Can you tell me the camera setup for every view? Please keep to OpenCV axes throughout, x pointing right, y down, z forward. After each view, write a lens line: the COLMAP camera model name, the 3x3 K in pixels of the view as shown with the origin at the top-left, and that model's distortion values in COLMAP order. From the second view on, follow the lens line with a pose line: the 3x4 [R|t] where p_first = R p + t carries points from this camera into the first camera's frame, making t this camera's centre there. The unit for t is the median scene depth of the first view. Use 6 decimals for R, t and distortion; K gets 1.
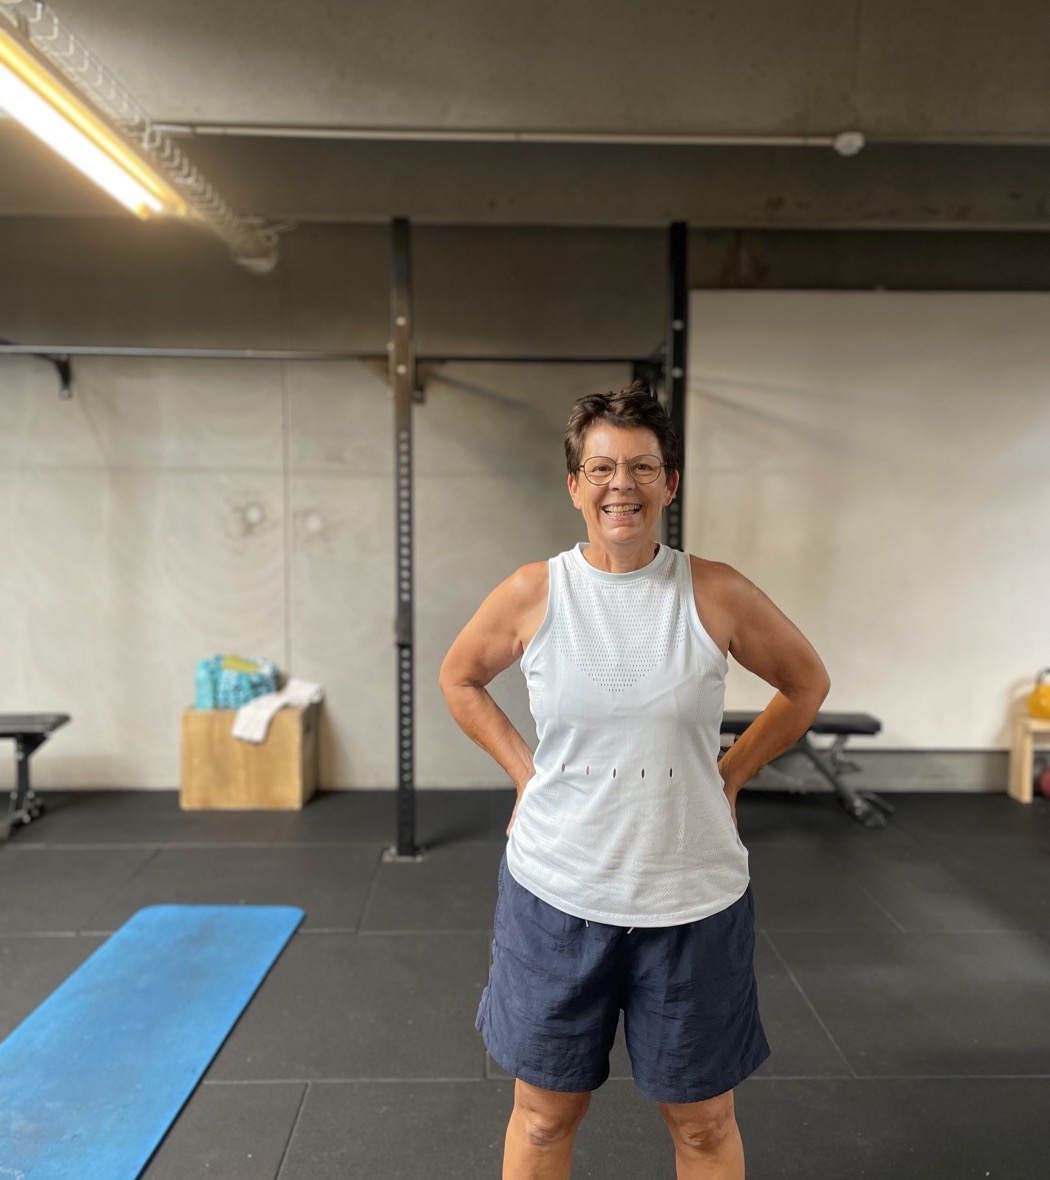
lens RADIAL K [[1057.1, 0, 530.1], [0, 1057.1, 597.6], [0, 0, 1]] dist [0.077031, -0.109696]
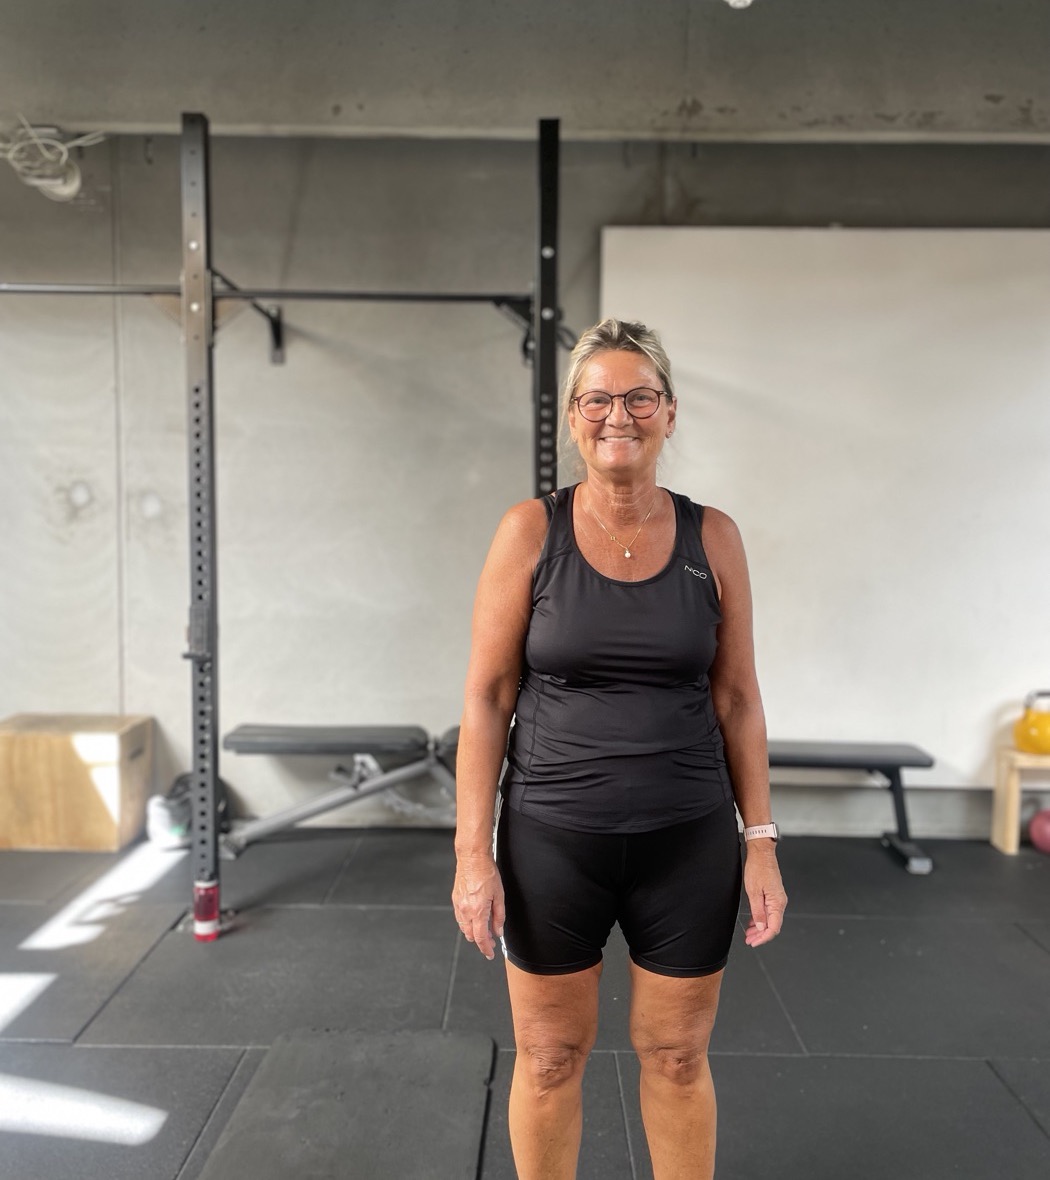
lens RADIAL K [[1056.8, 0, 525.0], [0, 1056.8, 590.0], [0, 0, 1]] dist [0.082498, -0.128362]
pose [[0.999455, 0.009237, -0.031687, 0.117397], [-0.009318, 0.999954, -0.002406, -0.005097], [0.031664, 0.002700, 0.999495, 0.172580]]
